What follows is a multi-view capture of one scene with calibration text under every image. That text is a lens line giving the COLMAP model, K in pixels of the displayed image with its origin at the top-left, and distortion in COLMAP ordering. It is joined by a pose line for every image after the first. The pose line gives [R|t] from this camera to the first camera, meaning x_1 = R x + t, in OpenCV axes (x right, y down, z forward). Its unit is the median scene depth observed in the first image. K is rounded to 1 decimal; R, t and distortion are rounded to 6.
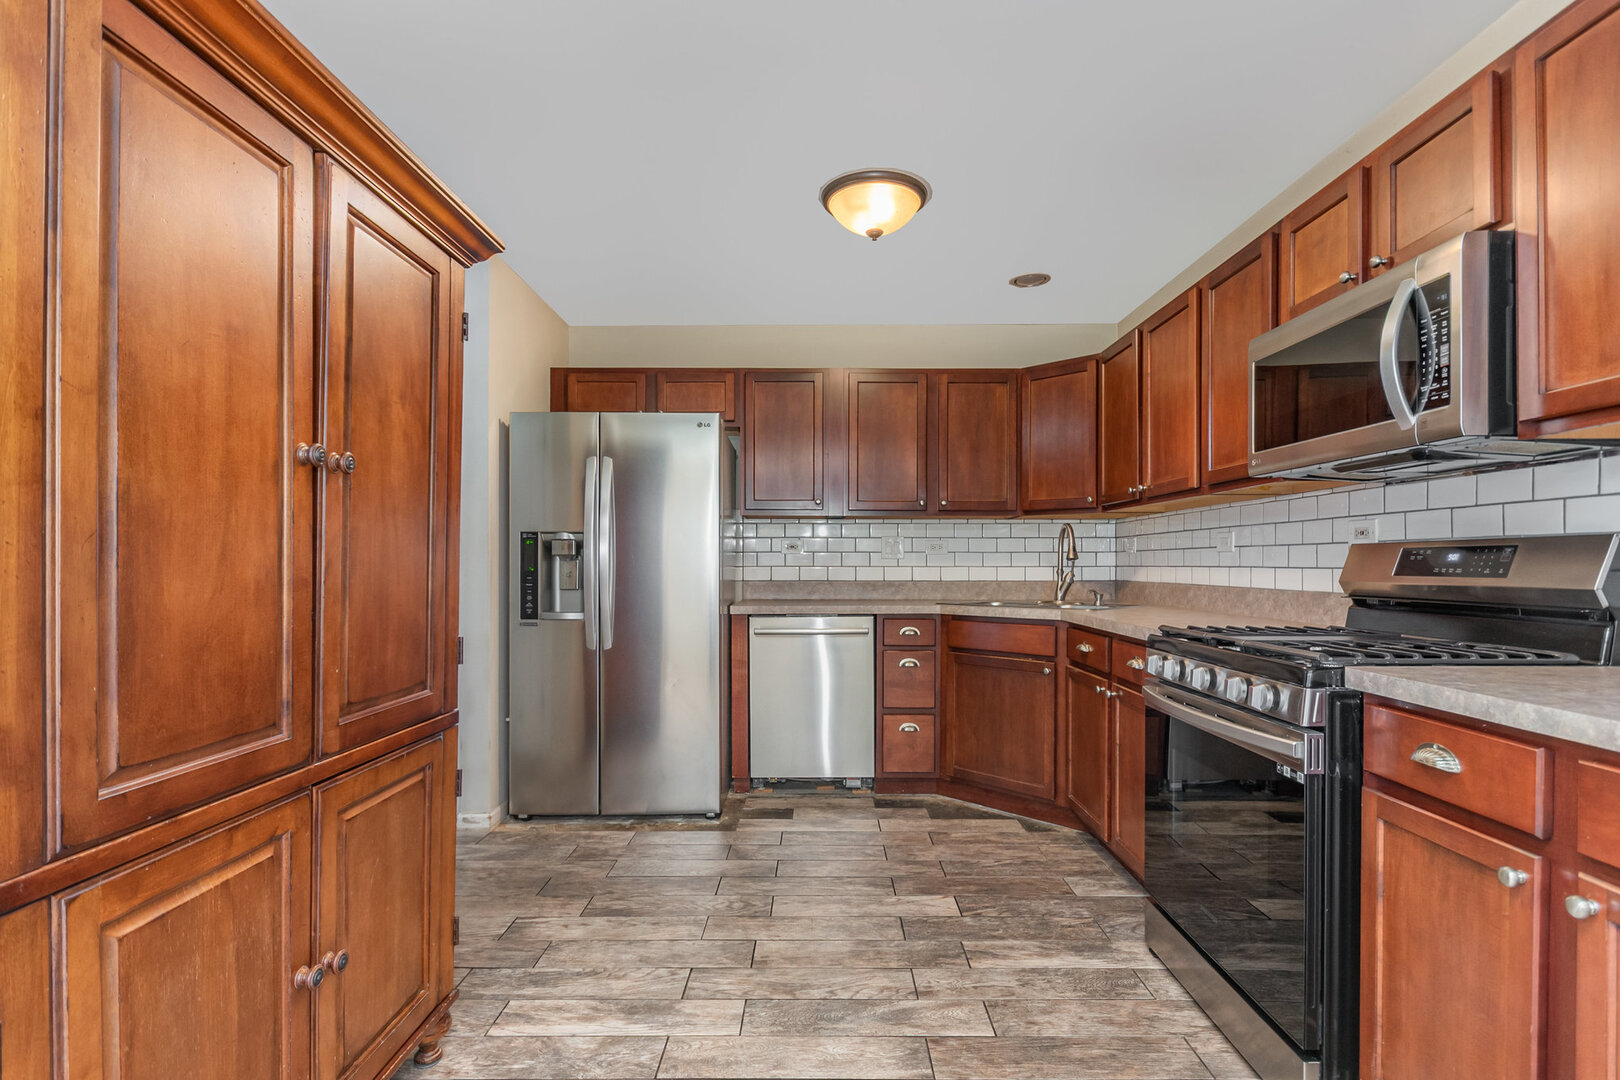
lens RADIAL K [[787.1, 0, 812.7], [0, 787.1, 554.7], [0, 0, 1]] dist [0.002837, 0.000238]
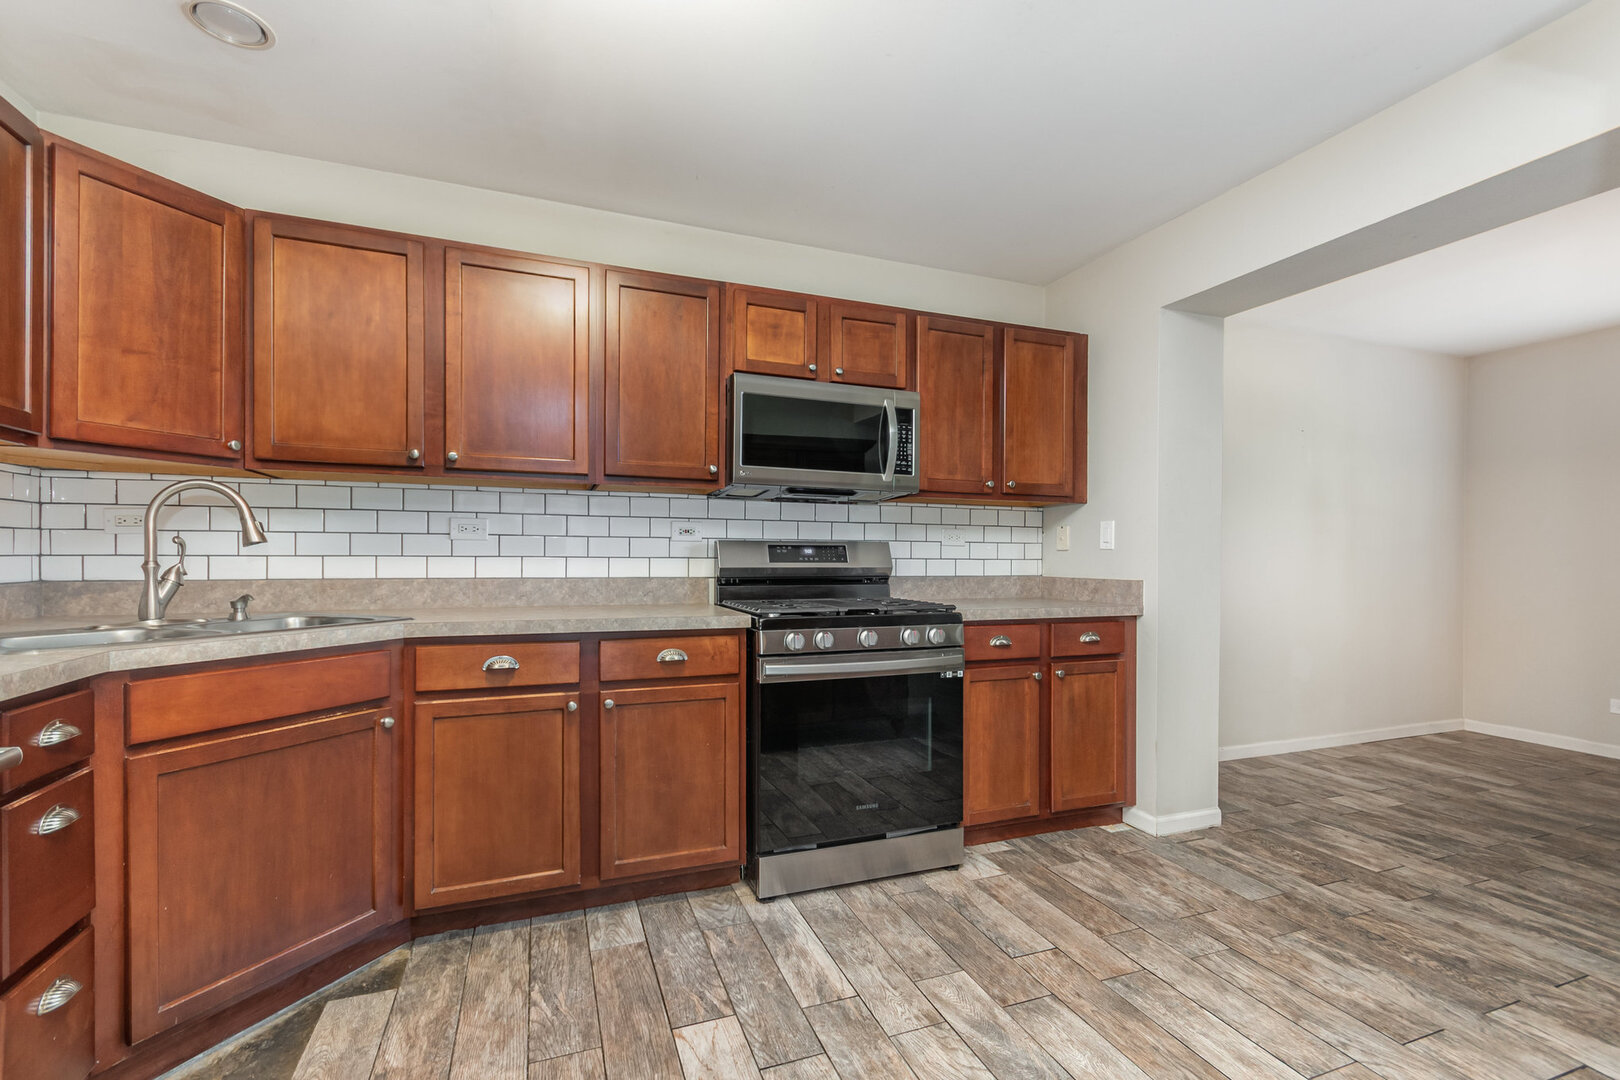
lens RADIAL K [[714.7, 0, 812.1], [0, 714.7, 557.9], [0, 0, 1]] dist [0.002035, 0.000020]
pose [[-0.375861, -0.004151, 0.926667, -0.566719], [-0.016218, 0.999866, -0.002099, 0.018828], [-0.926534, -0.015818, -0.375878, 1.417531]]
